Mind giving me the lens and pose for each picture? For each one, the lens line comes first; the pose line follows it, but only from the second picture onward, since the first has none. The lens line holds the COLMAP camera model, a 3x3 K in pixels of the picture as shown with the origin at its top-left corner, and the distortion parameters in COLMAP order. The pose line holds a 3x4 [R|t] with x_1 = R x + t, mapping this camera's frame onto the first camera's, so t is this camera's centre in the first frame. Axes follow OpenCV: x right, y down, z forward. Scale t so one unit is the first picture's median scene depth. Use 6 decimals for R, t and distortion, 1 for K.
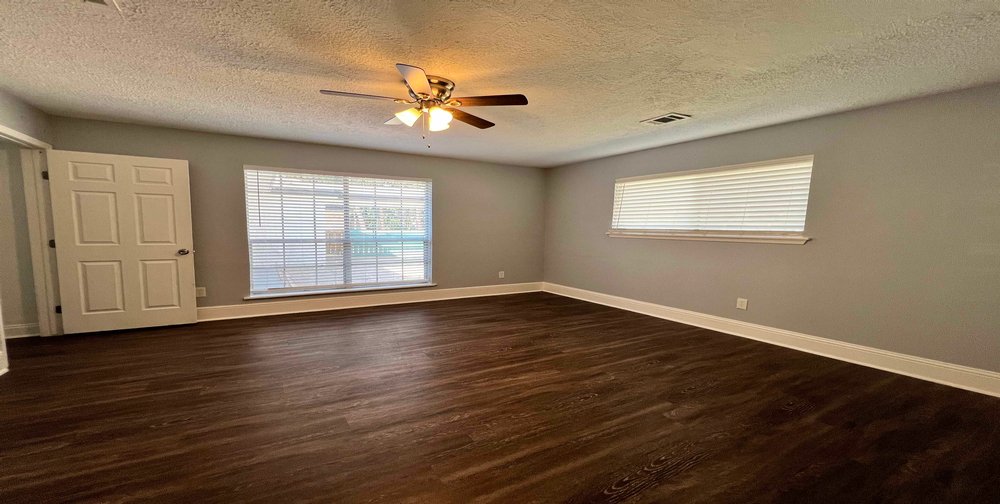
lens RADIAL K [[398.6, 0, 497.9], [0, 398.6, 256.2], [0, 0, 1]] dist [-0.001539, -0.000263]
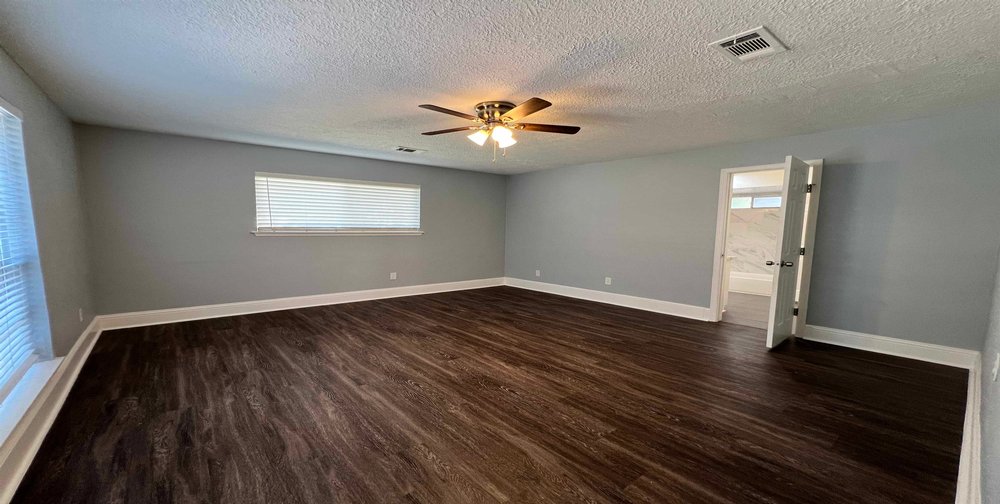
lens RADIAL K [[398.6, 0, 496.9], [0, 398.6, 253.4], [0, 0, 1]] dist [-0.001539, -0.000263]
pose [[-0.146474, -0.080605, 0.985925, -1.045772], [0.060342, 0.994091, 0.090237, -0.089129], [-0.987372, 0.072710, -0.140744, 0.916979]]
